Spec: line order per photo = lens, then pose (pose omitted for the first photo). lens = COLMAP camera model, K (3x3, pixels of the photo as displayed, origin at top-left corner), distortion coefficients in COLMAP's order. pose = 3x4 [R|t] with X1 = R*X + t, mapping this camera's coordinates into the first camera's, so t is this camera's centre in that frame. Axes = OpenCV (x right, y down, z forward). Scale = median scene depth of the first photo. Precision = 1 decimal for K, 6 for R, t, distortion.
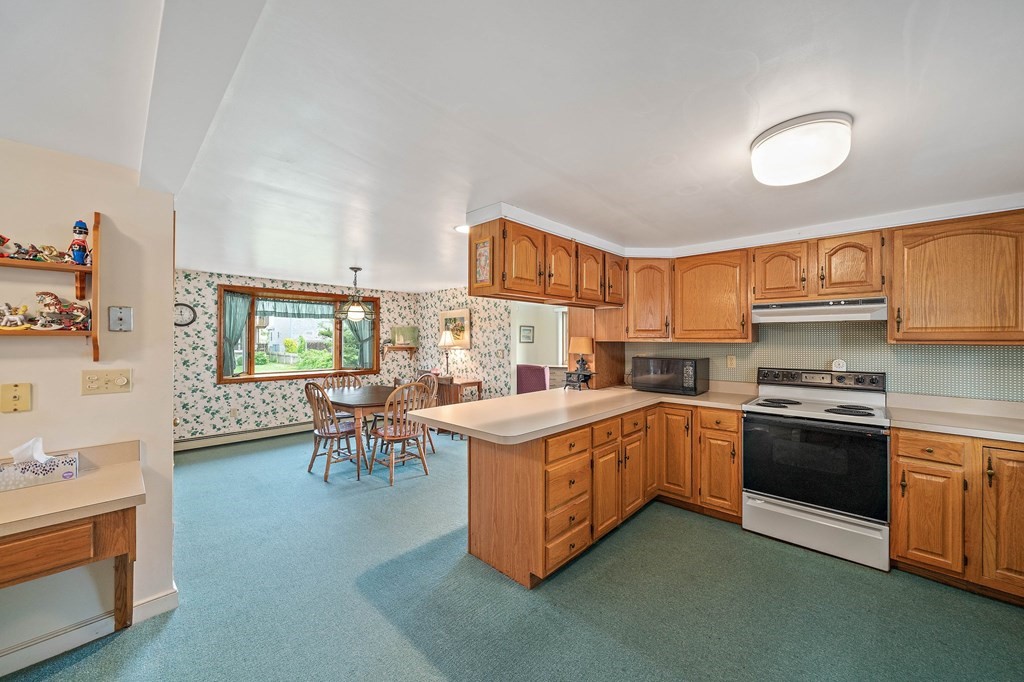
lens RADIAL K [[378.8, 0, 515.1], [0, 378.8, 338.9], [0, 0, 1]] dist [-0.000086, 0.000047]
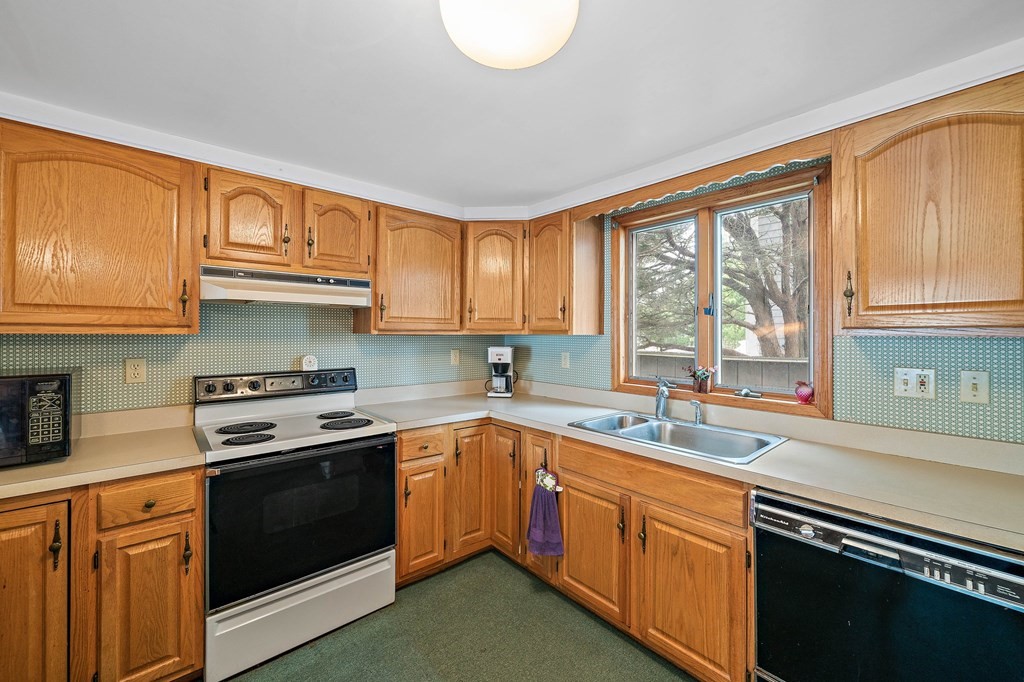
lens RADIAL K [[401.9, 0, 517.4], [0, 401.9, 333.2], [0, 0, 1]] dist [-0.001037, -0.000156]
pose [[0.094174, -0.002294, 0.995553, 0.051618], [-0.005386, 0.999982, 0.002814, 0.002680], [-0.995541, -0.005627, 0.094159, 0.303634]]
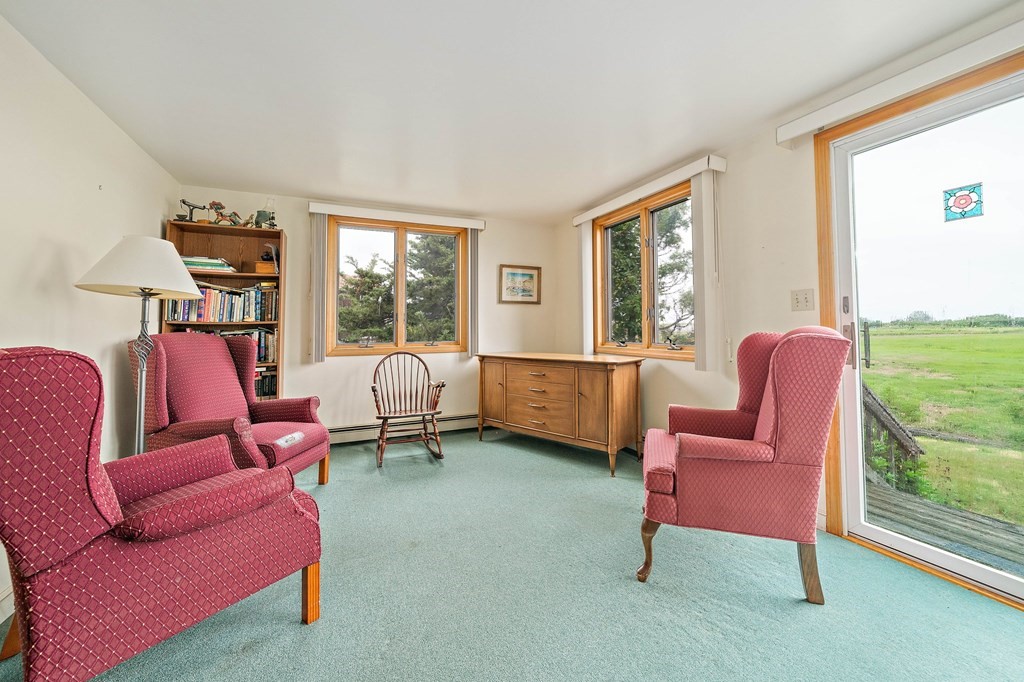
lens RADIAL K [[399.0, 0, 513.7], [0, 399.0, 312.8], [0, 0, 1]] dist [0.000013, 0.000027]
pose [[0.926655, -0.019771, -0.375393, 0.388647], [0.006630, 0.999320, -0.036265, 0.074648], [0.375854, 0.031117, 0.926156, 1.061536]]
